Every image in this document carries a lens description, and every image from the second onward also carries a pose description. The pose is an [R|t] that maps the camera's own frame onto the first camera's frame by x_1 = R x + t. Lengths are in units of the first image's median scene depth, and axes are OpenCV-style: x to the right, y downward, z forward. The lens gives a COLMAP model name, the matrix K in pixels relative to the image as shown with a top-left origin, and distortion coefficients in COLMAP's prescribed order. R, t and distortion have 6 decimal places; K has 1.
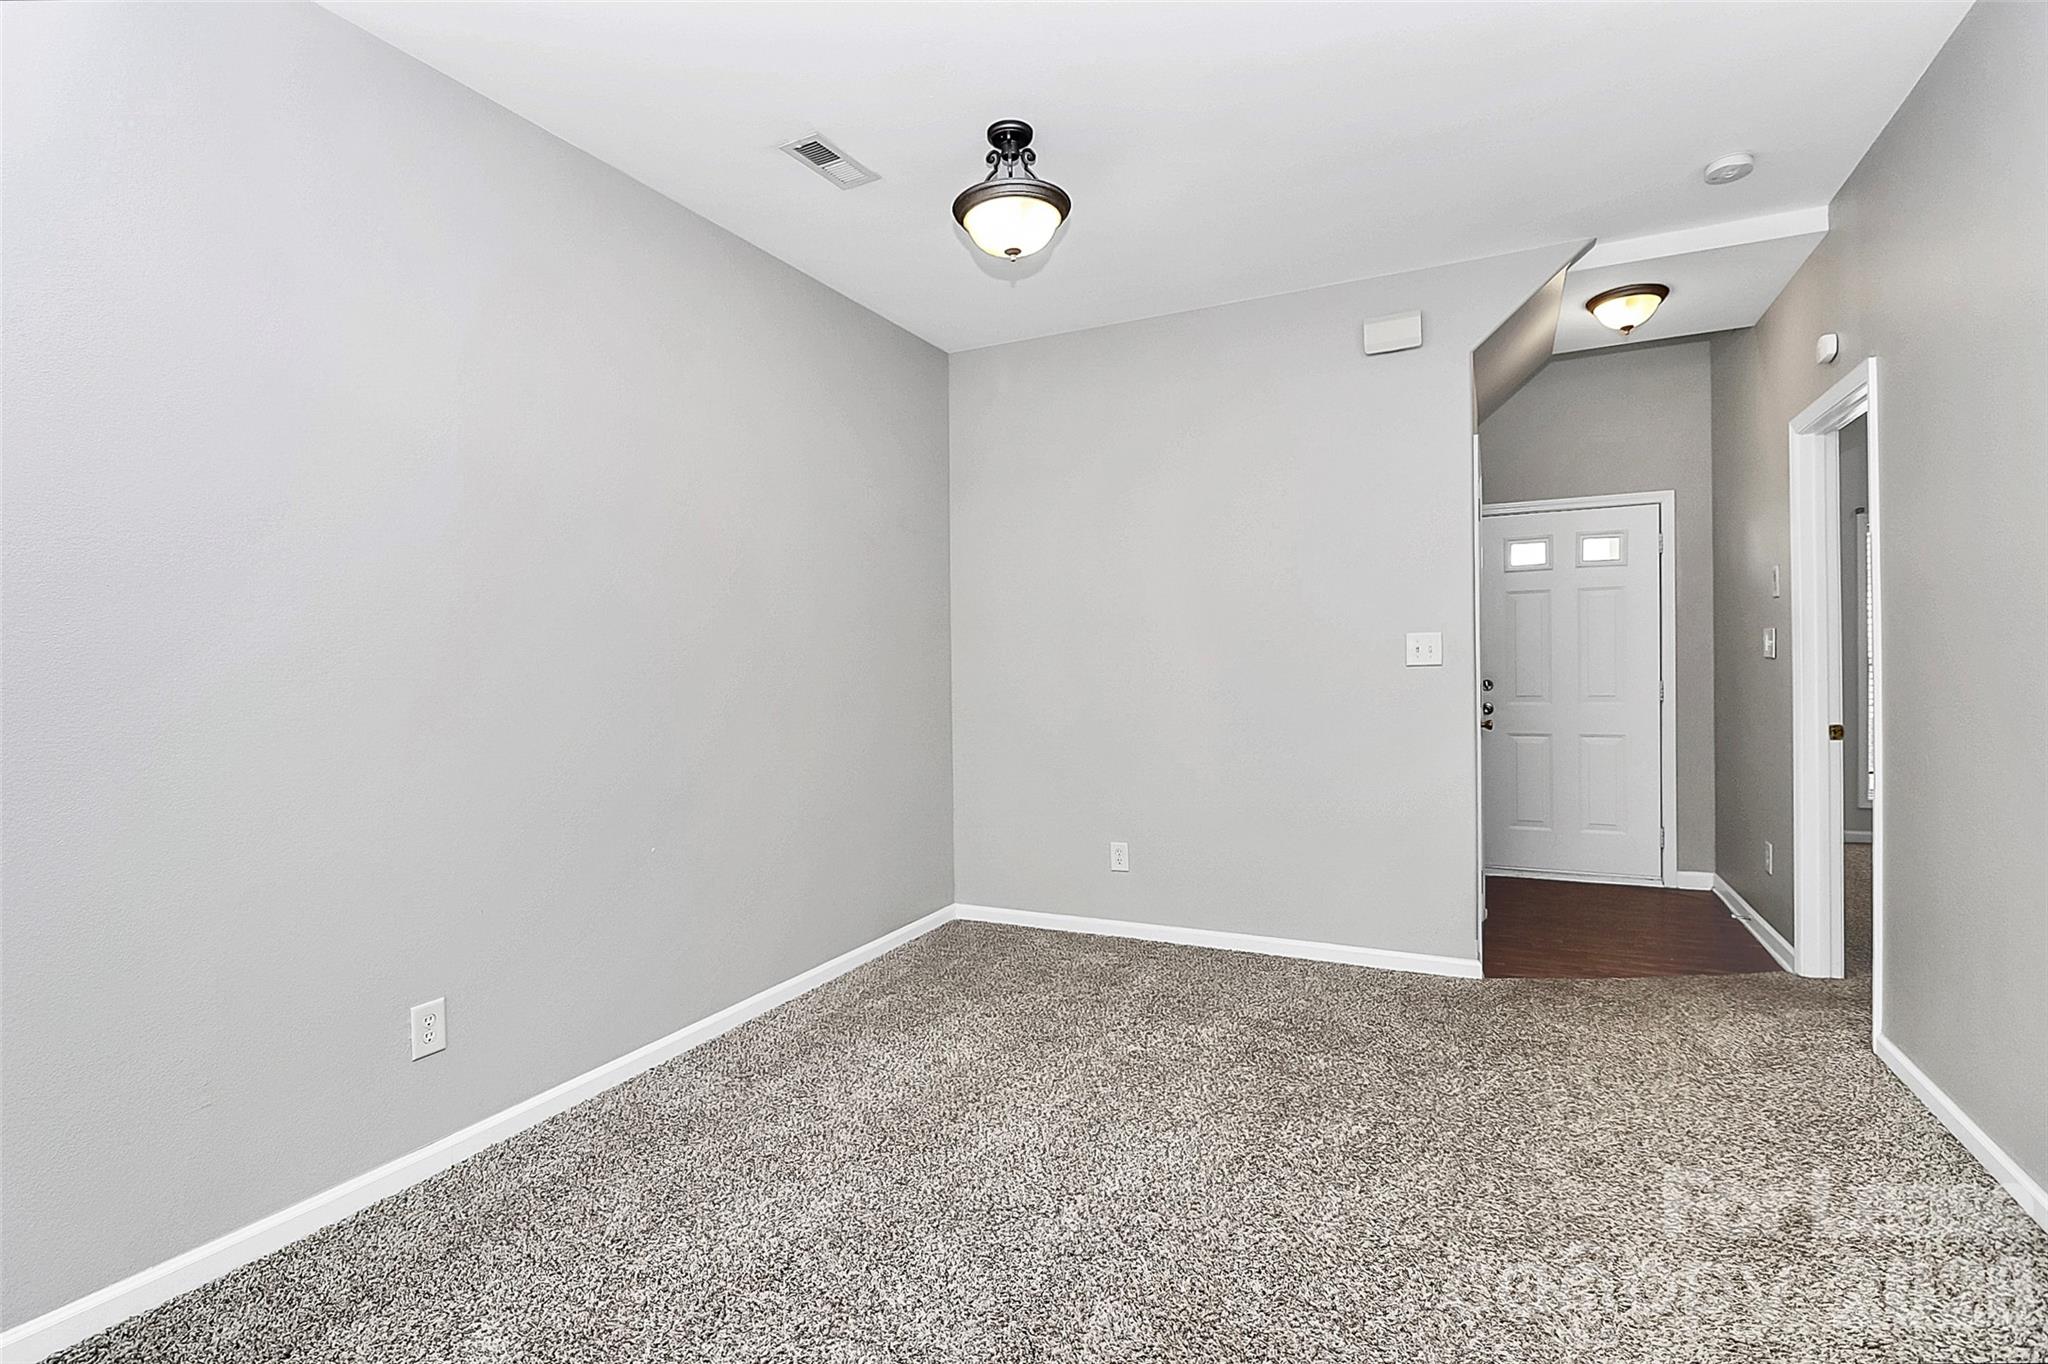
lens RADIAL K [[981.6, 0, 1019.2], [0, 981.6, 674.3], [0, 0, 1]] dist [-0.003031, -0.002807]
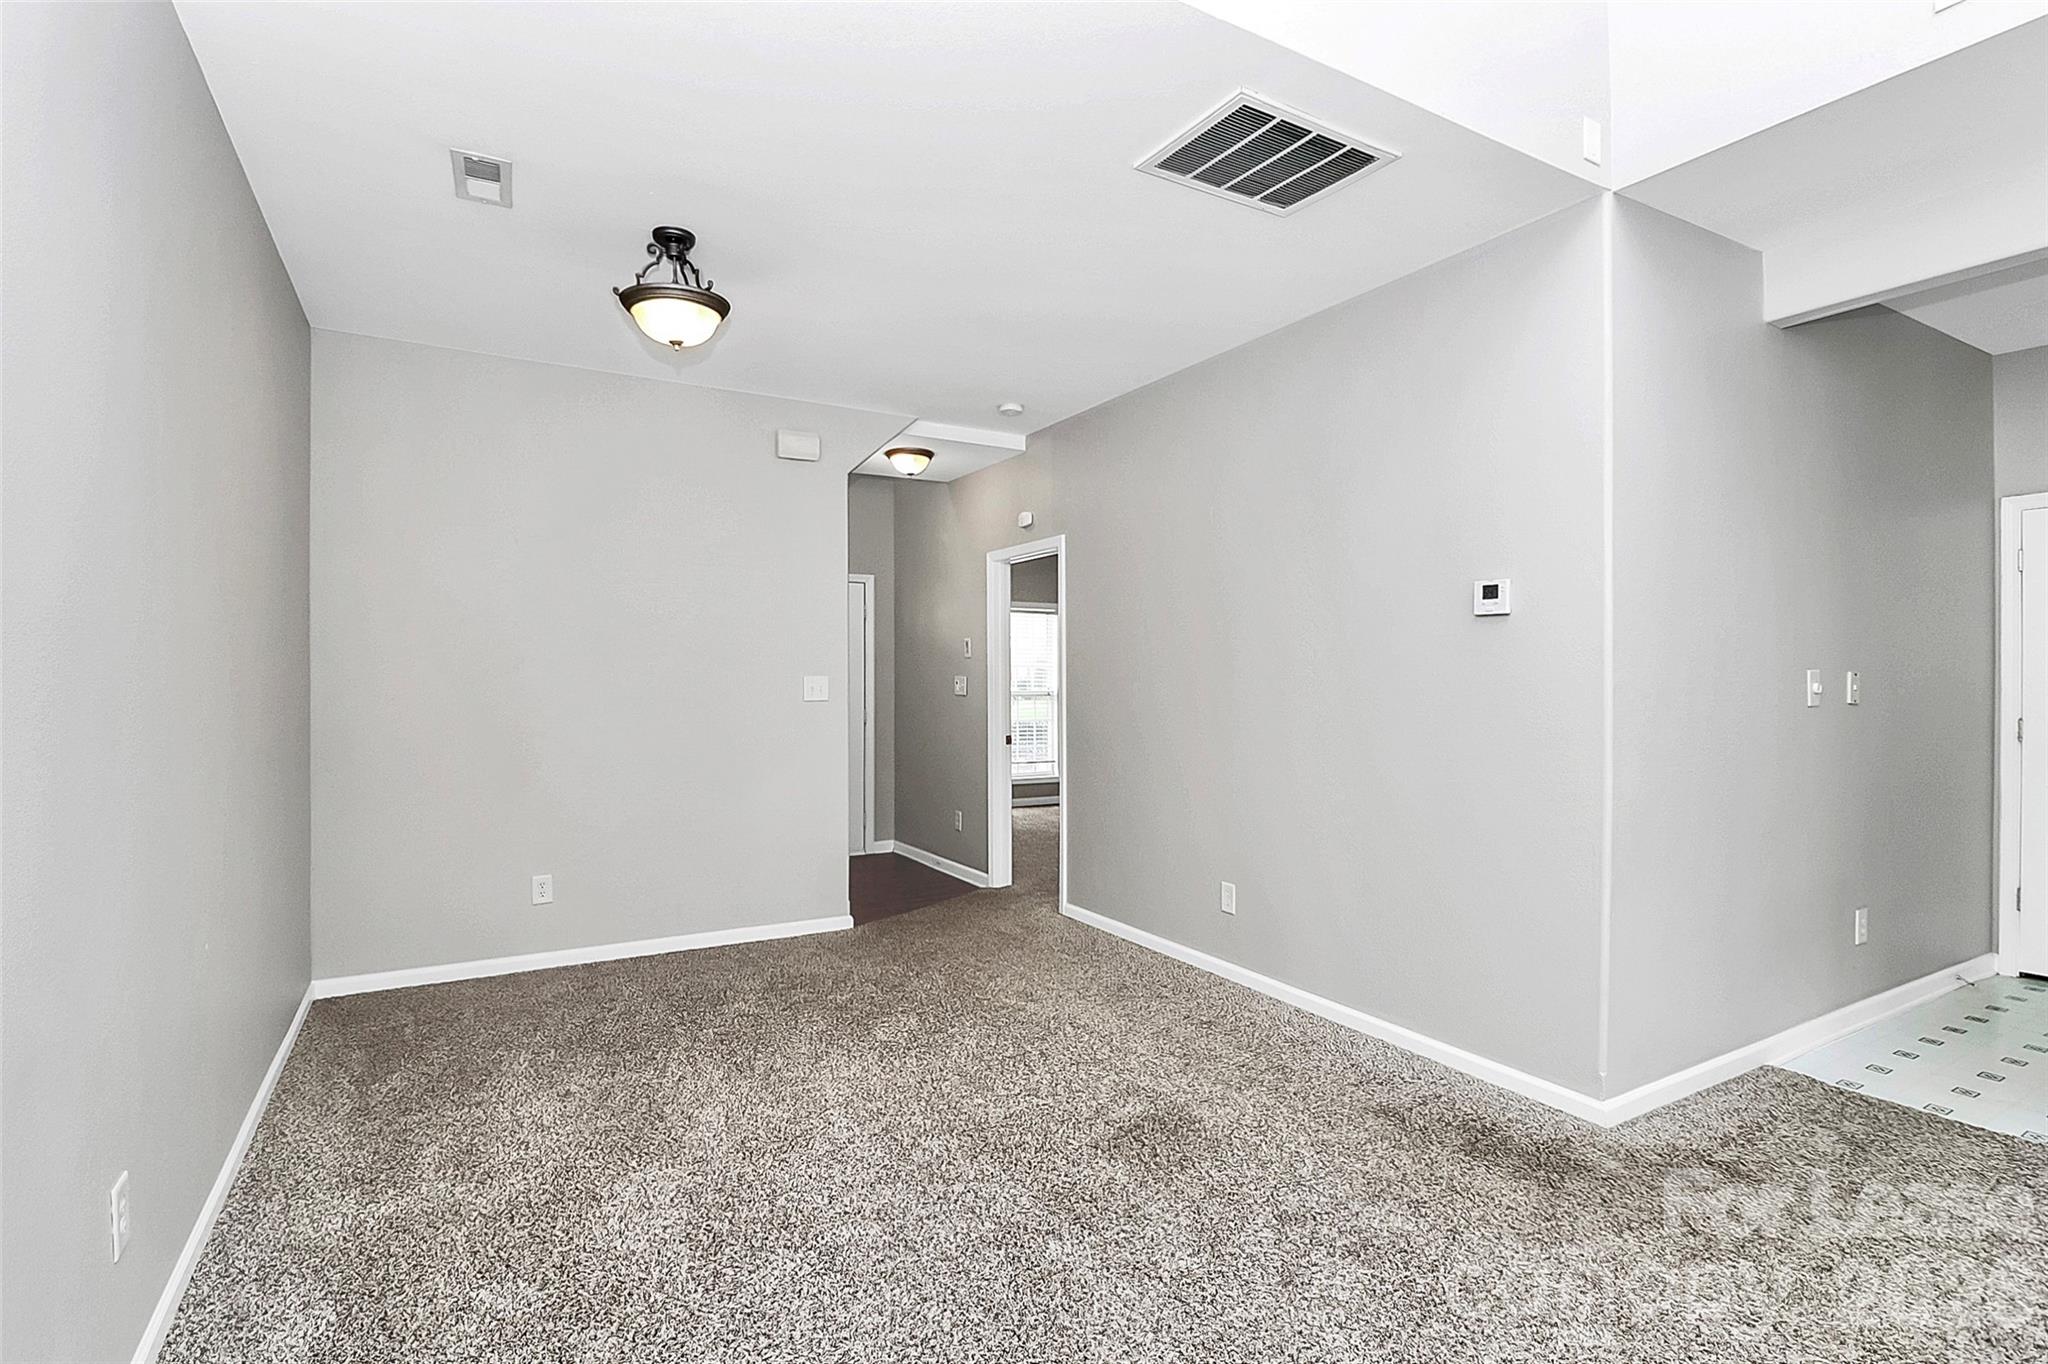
lens RADIAL K [[981.6, 0, 1028.0], [0, 981.6, 681.8], [0, 0, 1]] dist [-0.003031, -0.002807]
pose [[0.555136, 0.012336, 0.831668, -0.591696], [-0.000828, 0.999898, -0.014278, -0.017976], [-0.831759, 0.007237, 0.555089, 0.026529]]
